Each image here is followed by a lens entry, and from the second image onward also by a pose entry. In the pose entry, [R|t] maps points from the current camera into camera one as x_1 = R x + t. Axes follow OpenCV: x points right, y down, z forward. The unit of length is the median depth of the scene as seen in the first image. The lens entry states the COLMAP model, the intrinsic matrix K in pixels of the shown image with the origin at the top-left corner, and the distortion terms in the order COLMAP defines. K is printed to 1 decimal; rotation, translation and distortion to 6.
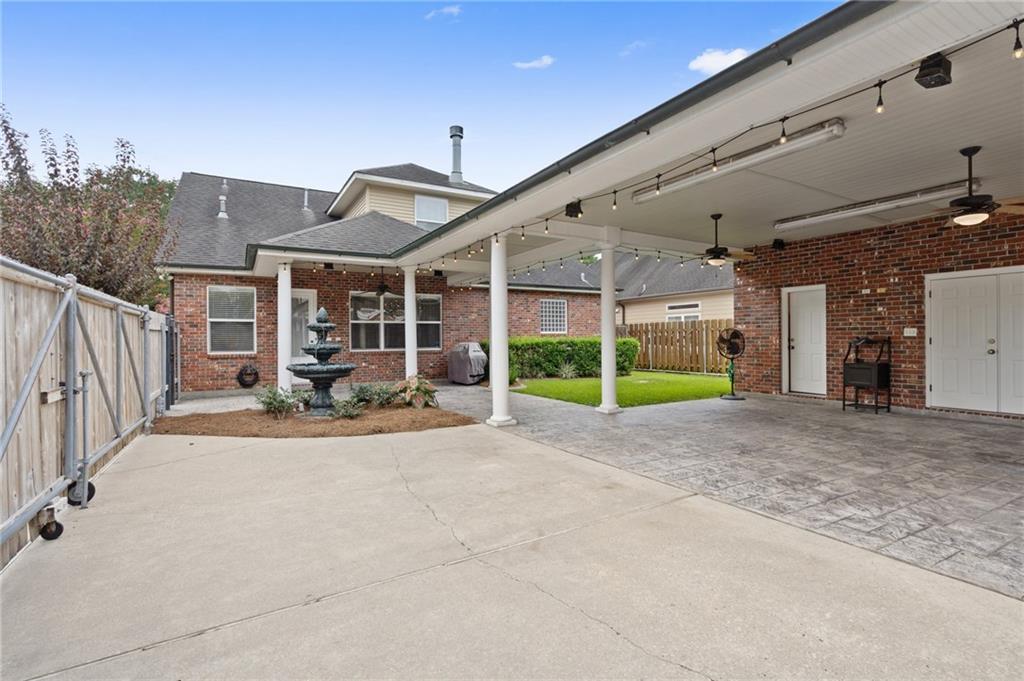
lens RADIAL K [[481.4, 0, 512.7], [0, 481.4, 340.6], [0, 0, 1]] dist [-0.002917, 0.002545]
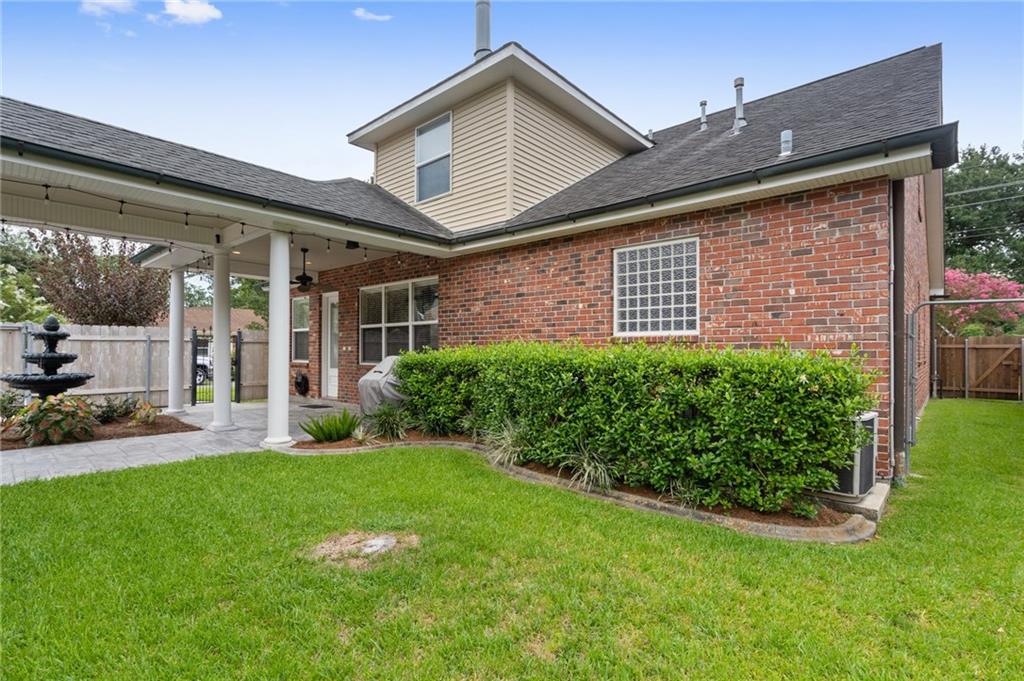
lens RADIAL K [[481.4, 0, 509.9], [0, 481.4, 342.9], [0, 0, 1]] dist [-0.002917, 0.002545]
pose [[0.297471, 0.002898, -0.954726, 0.409789], [-0.005752, 0.999983, 0.001243, -0.010428], [0.954714, 0.005122, 0.297483, 0.819947]]
